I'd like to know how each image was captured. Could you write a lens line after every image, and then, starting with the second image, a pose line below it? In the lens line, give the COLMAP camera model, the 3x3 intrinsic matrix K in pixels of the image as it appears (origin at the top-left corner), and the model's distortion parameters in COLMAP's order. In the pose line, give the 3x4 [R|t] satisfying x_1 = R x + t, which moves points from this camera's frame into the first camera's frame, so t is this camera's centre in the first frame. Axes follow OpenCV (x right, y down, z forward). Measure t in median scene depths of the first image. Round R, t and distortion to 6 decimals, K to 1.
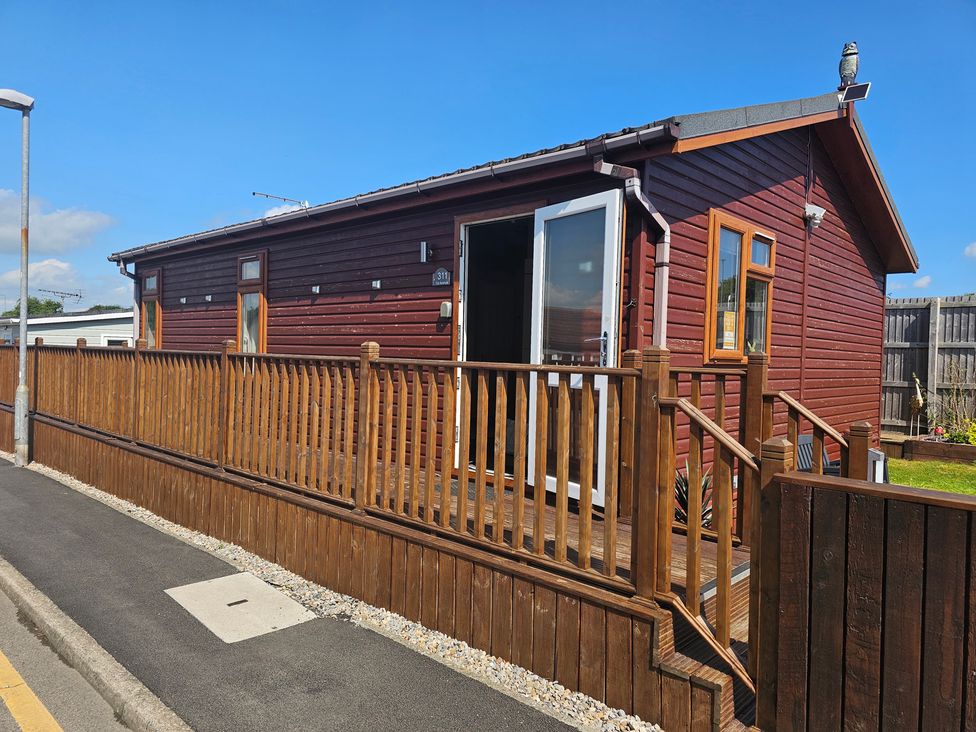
lens RADIAL K [[670.7, 0, 488.0], [0, 670.7, 366.0], [0, 0, 1]] dist [0.002510, -0.001450]
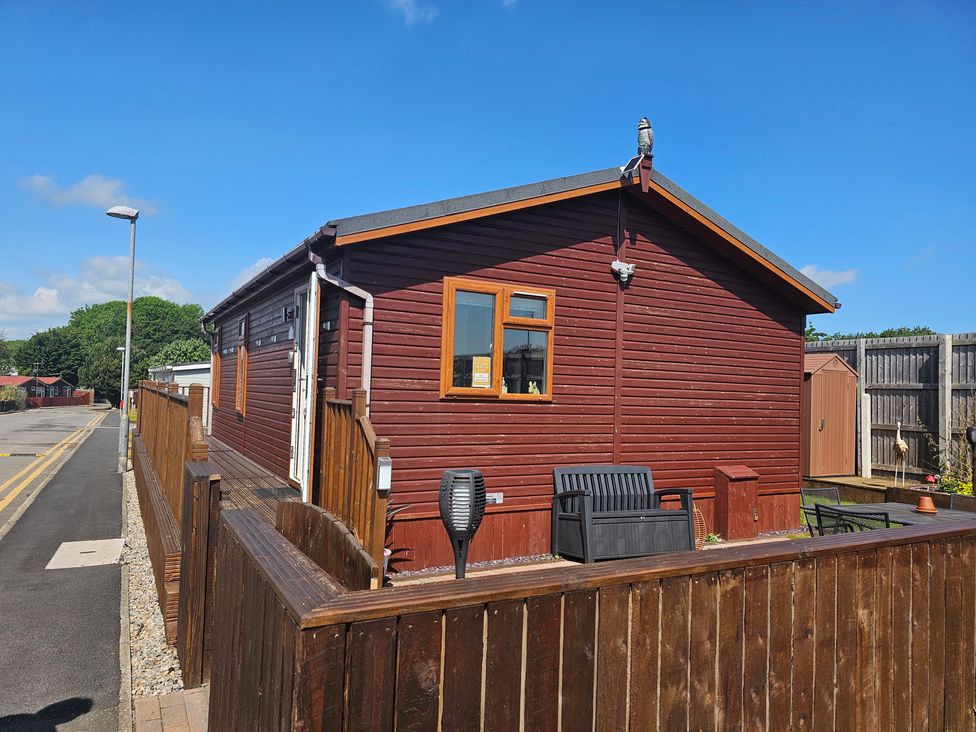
lens RADIAL K [[665.6, 0, 488.0], [0, 665.6, 366.0], [0, 0, 1]] dist [0.044763, -0.001388]
pose [[0.950504, -0.009038, -0.310580, 0.636666], [-0.010856, 0.998000, -0.062268, 0.010287], [0.310521, 0.062558, 0.948506, -0.132697]]
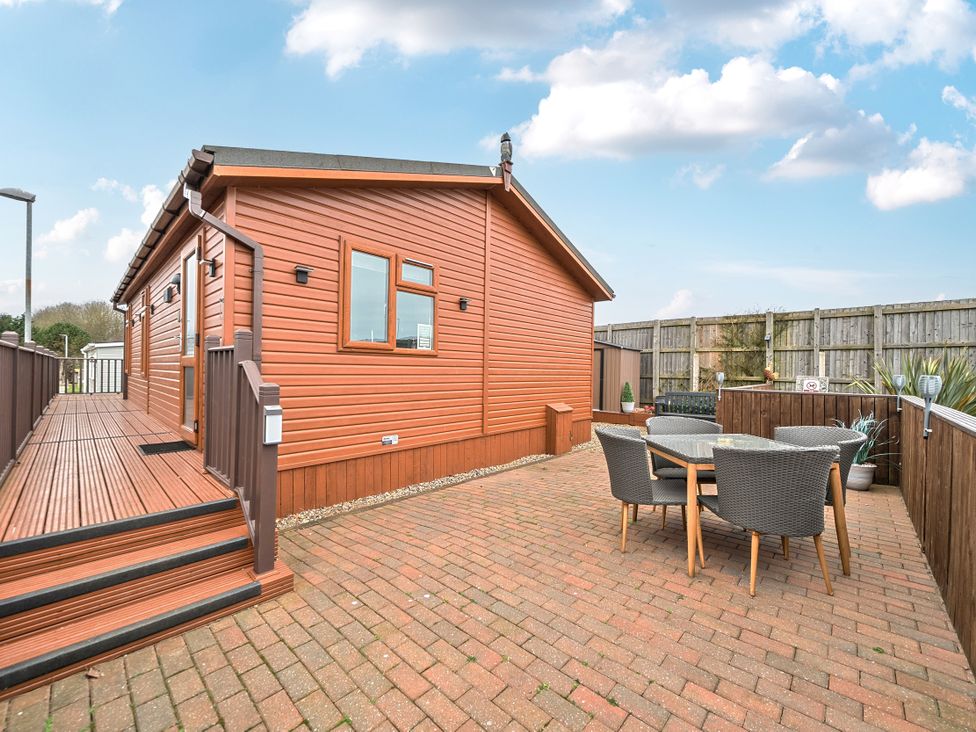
lens RADIAL K [[392.5, 0, 488.0], [0, 392.5, 366.0], [0, 0, 1]] dist [-0.000454, -0.000067]
pose [[0.999907, -0.012824, -0.004536, 0.500162], [0.012692, 0.999526, -0.028053, 0.041812], [0.004894, 0.027993, 0.999596, 0.168575]]
